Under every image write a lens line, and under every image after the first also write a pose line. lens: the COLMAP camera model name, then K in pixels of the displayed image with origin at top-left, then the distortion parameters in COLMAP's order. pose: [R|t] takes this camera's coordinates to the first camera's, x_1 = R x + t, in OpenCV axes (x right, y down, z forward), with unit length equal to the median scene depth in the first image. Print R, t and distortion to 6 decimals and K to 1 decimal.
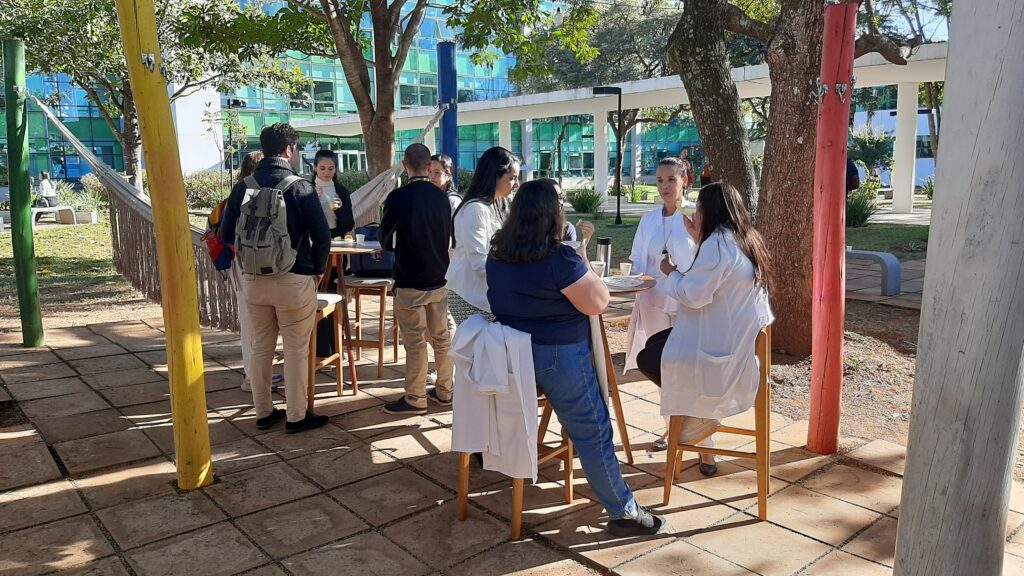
lens RADIAL K [[813.8, 0, 512.1], [0, 813.8, 283.7], [0, 0, 1]] dist [0.083198, -0.139389]
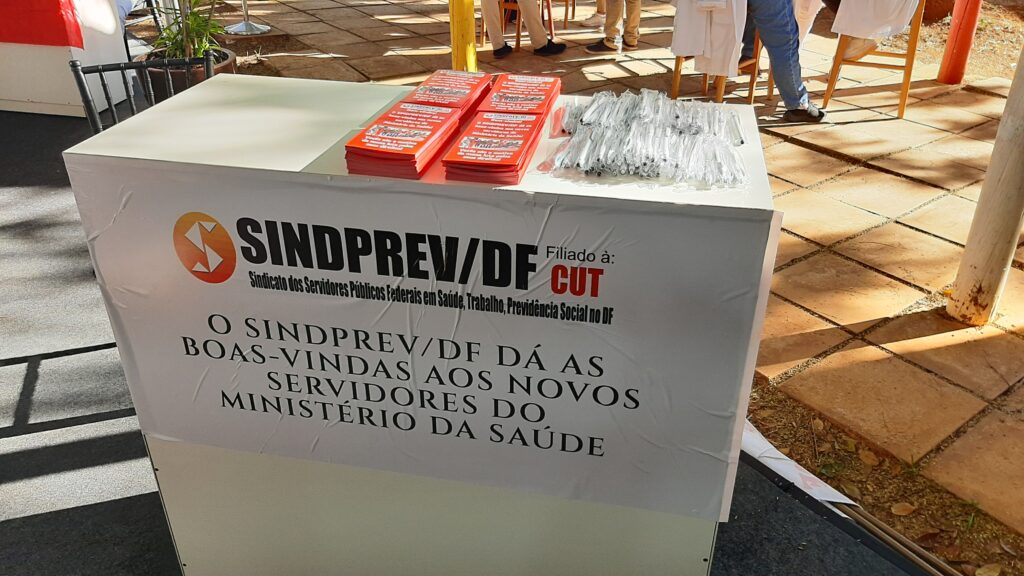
lens RADIAL K [[813.8, 0, 509.2], [0, 813.8, 287.9], [0, 0, 1]] dist [0.083198, -0.139389]
pose [[0.995147, 0.046254, -0.086854, -0.130660], [-0.013462, 0.938334, 0.345469, 0.062568], [0.097477, -0.342623, 0.934402, -0.267255]]
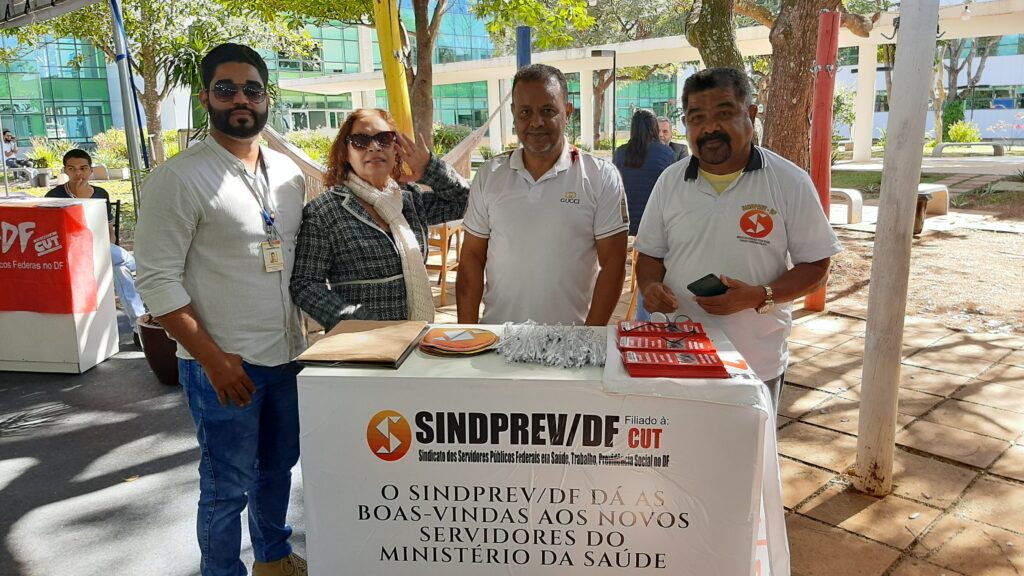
lens RADIAL K [[813.8, 0, 509.3], [0, 813.8, 287.3], [0, 0, 1]] dist [0.083198, -0.139389]
pose [[0.999010, -0.017284, 0.040984, -0.195510], [0.014982, 0.998329, 0.055816, 0.054244], [-0.041880, -0.055147, 0.997600, -0.384497]]
